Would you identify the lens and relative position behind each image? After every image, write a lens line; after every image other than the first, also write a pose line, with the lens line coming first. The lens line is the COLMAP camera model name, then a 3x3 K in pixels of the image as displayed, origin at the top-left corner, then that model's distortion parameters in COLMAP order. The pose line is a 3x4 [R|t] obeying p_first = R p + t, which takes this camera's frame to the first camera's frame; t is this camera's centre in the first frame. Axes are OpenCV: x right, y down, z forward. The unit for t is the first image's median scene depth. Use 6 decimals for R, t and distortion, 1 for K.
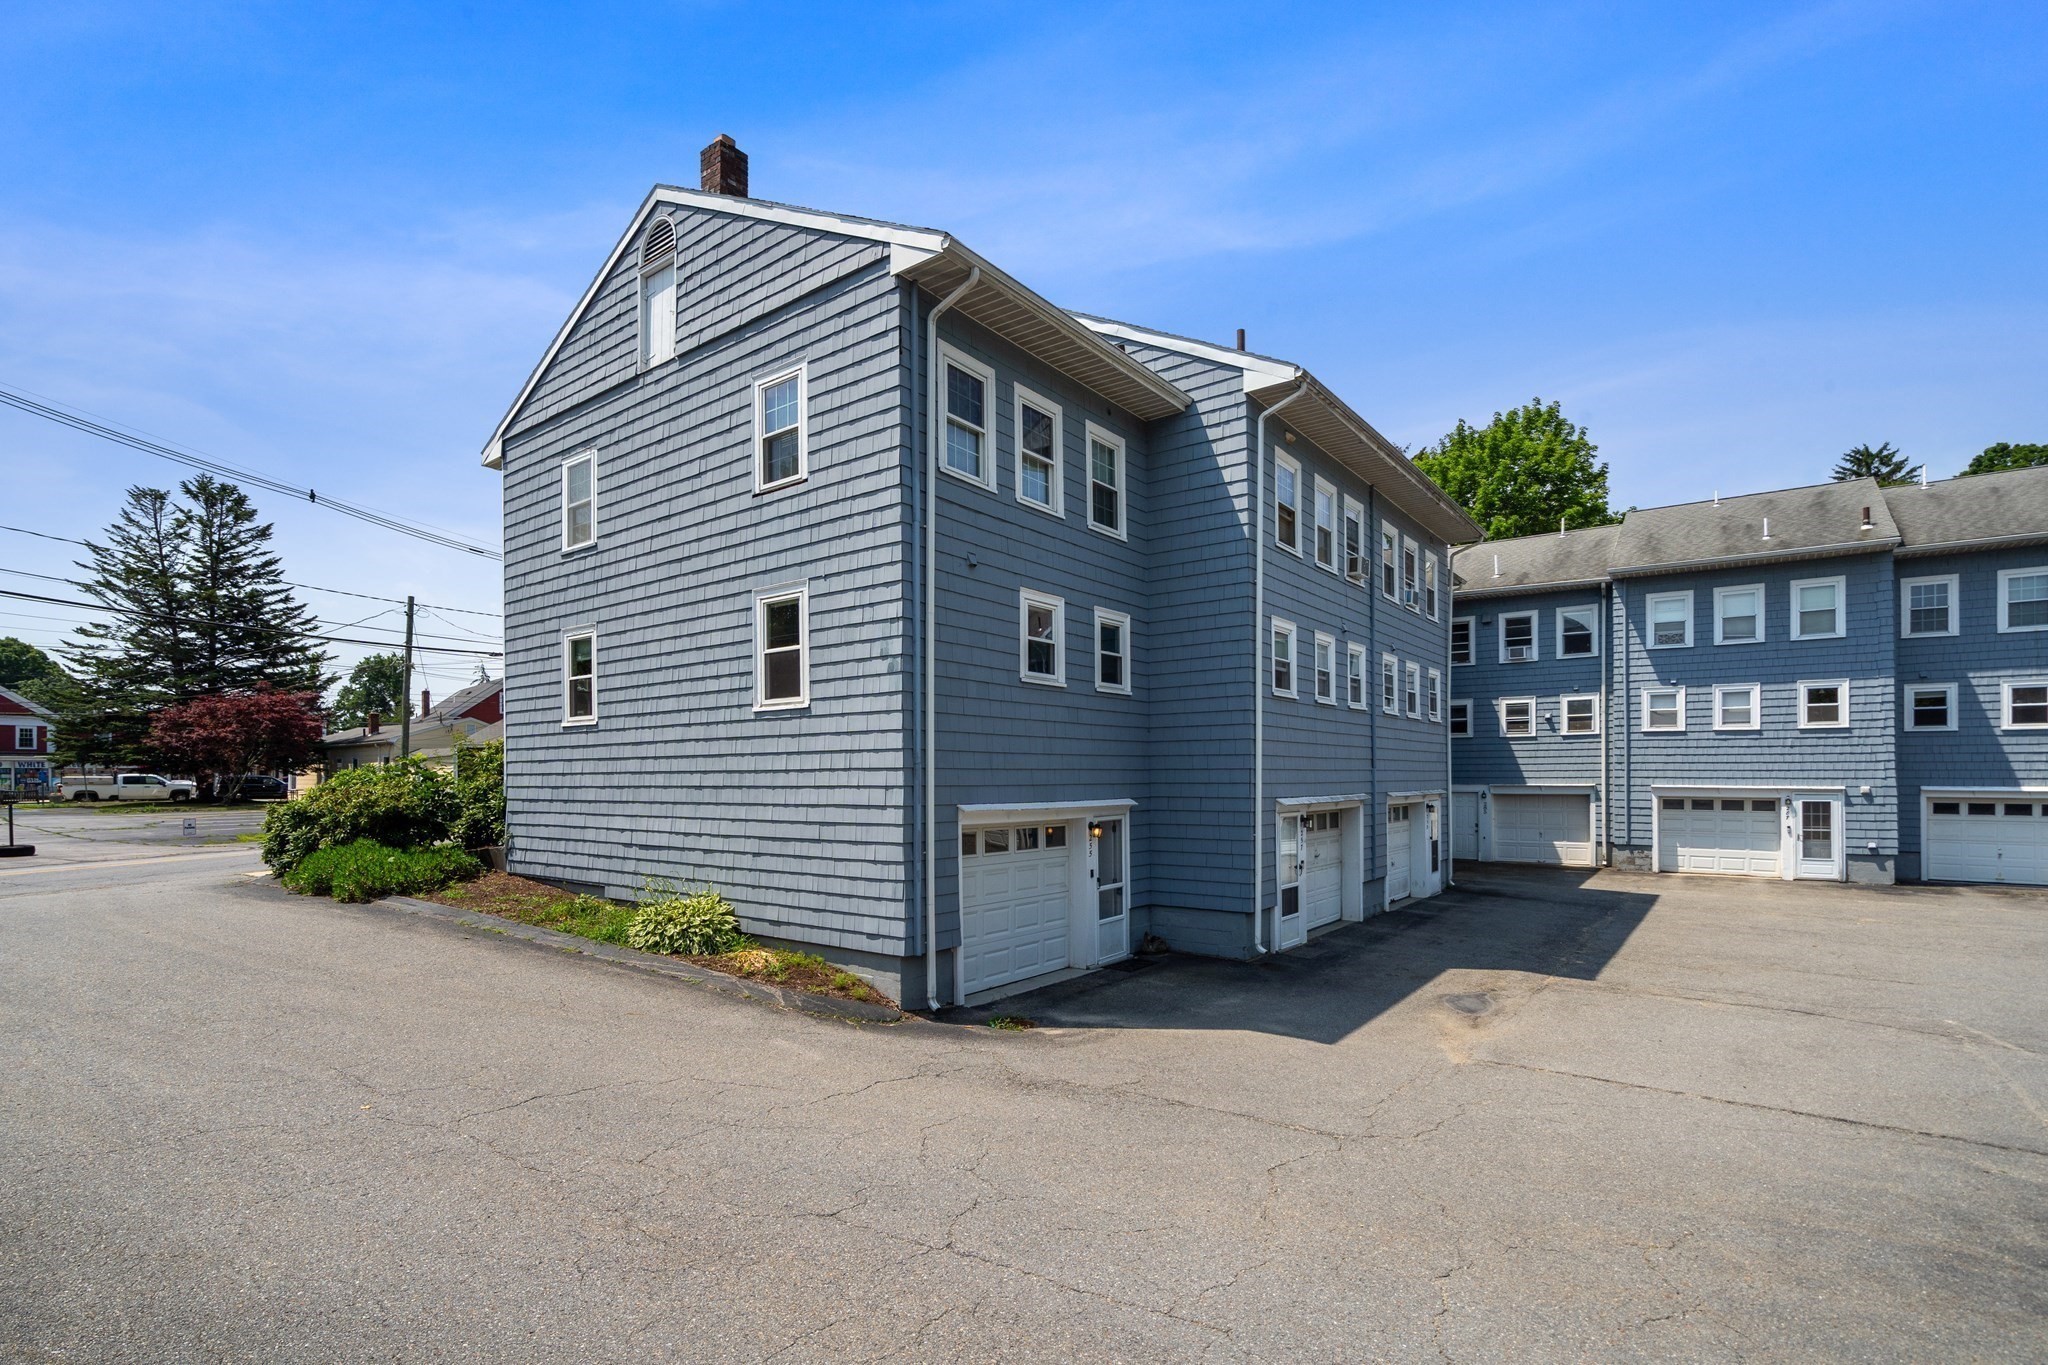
lens RADIAL K [[949.2, 0, 1022.5], [0, 949.2, 770.0], [0, 0, 1]] dist [-0.001048, 0.000145]
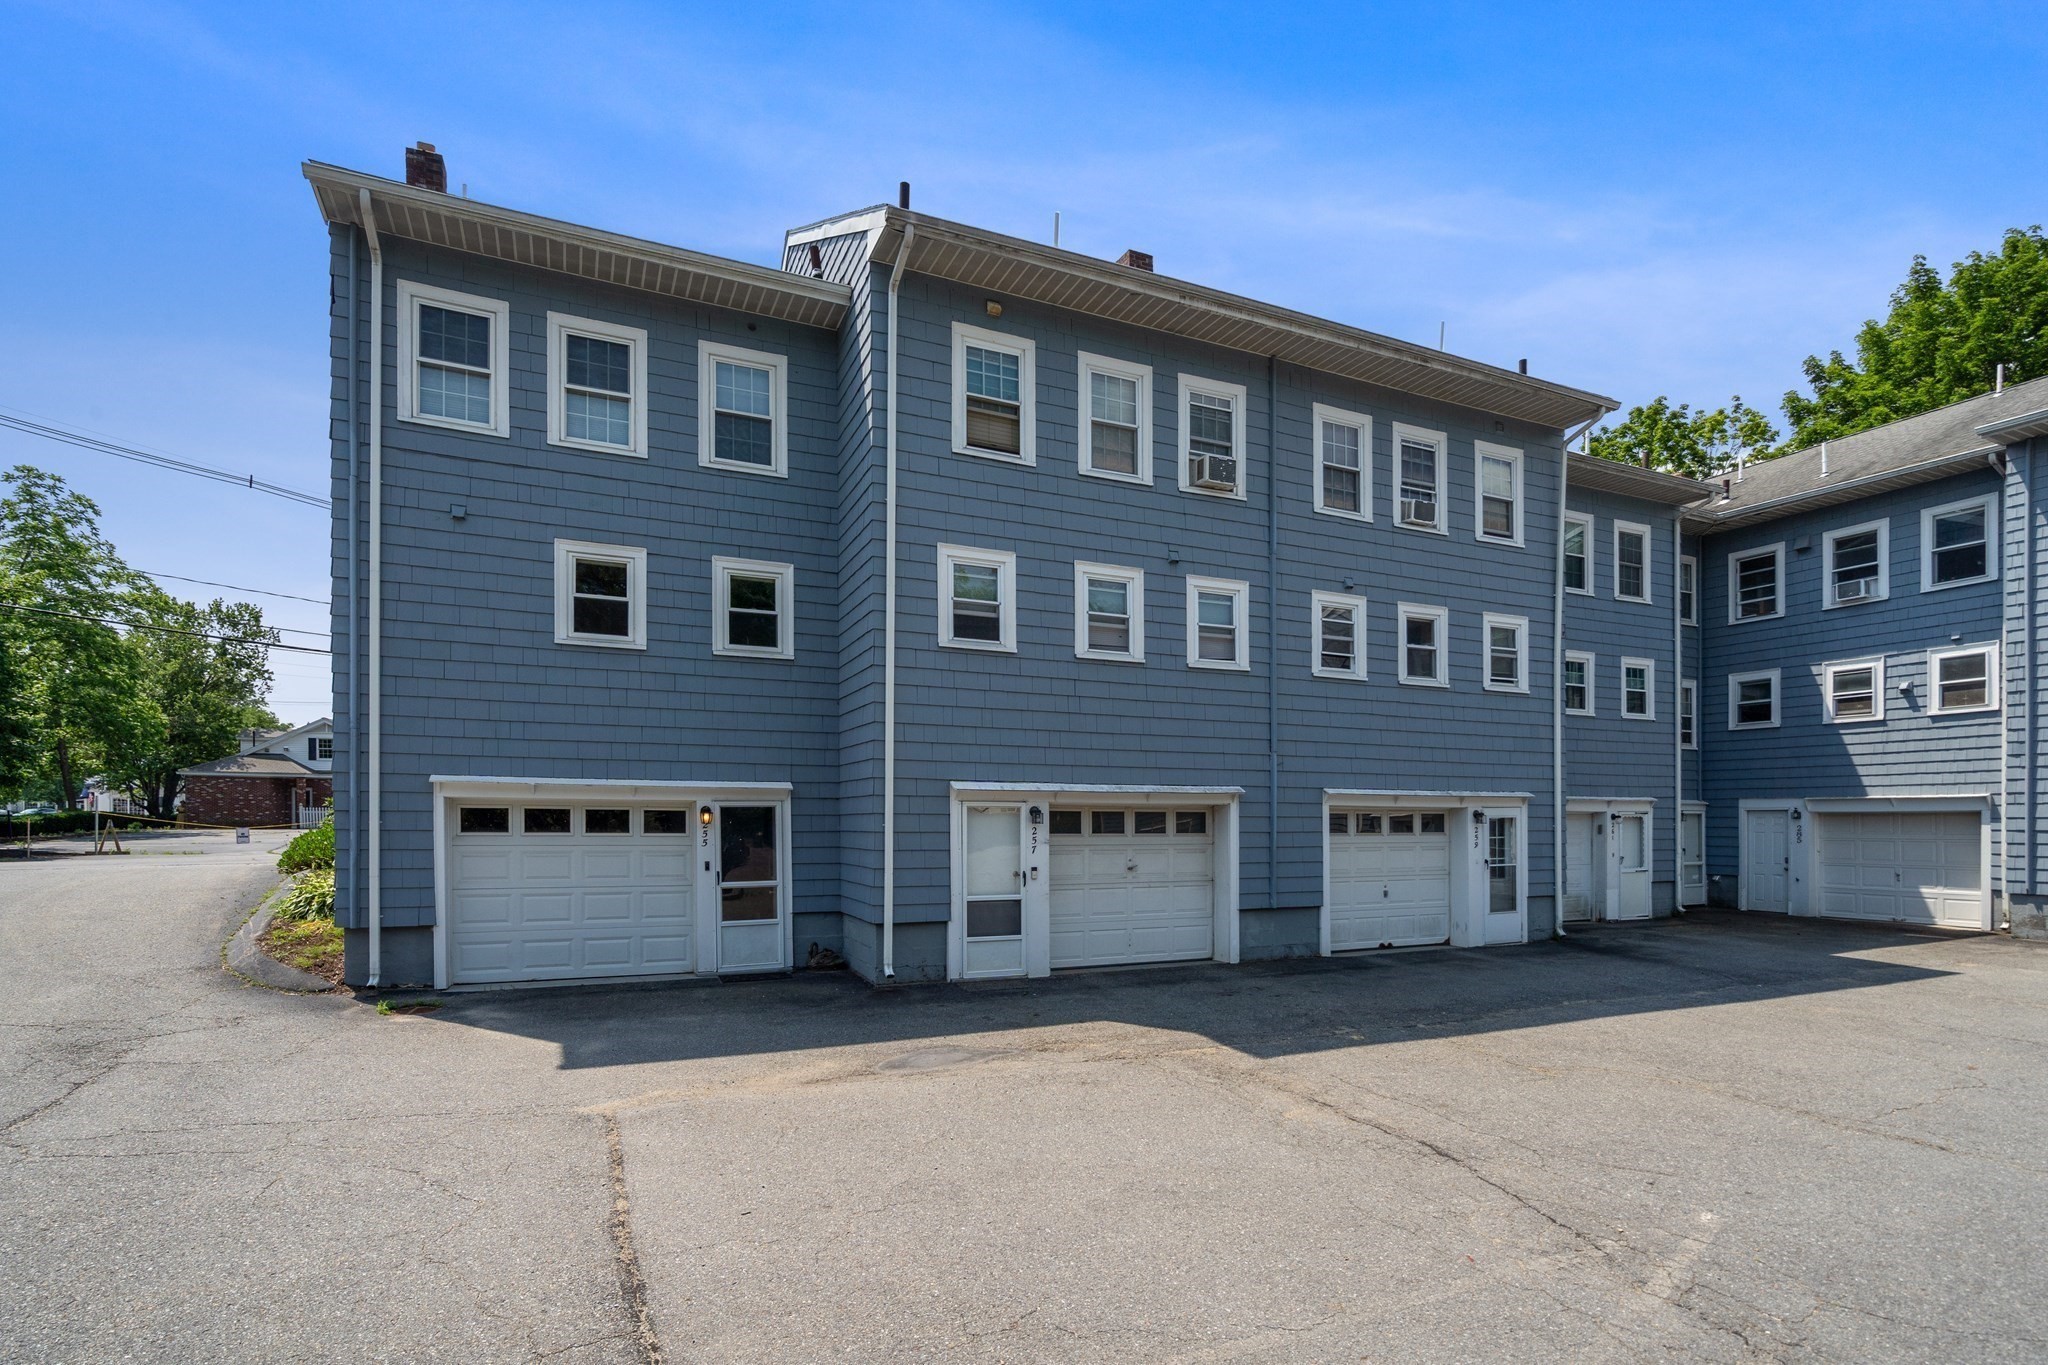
lens RADIAL K [[971.2, 0, 1025.0], [0, 971.2, 817.4], [0, 0, 1]] dist [-0.000982, -0.000034]
pose [[0.881512, 0.004860, -0.472138, 0.610802], [-0.002715, 0.999983, 0.005224, 0.048713], [0.472155, -0.003324, 0.881509, 0.293392]]
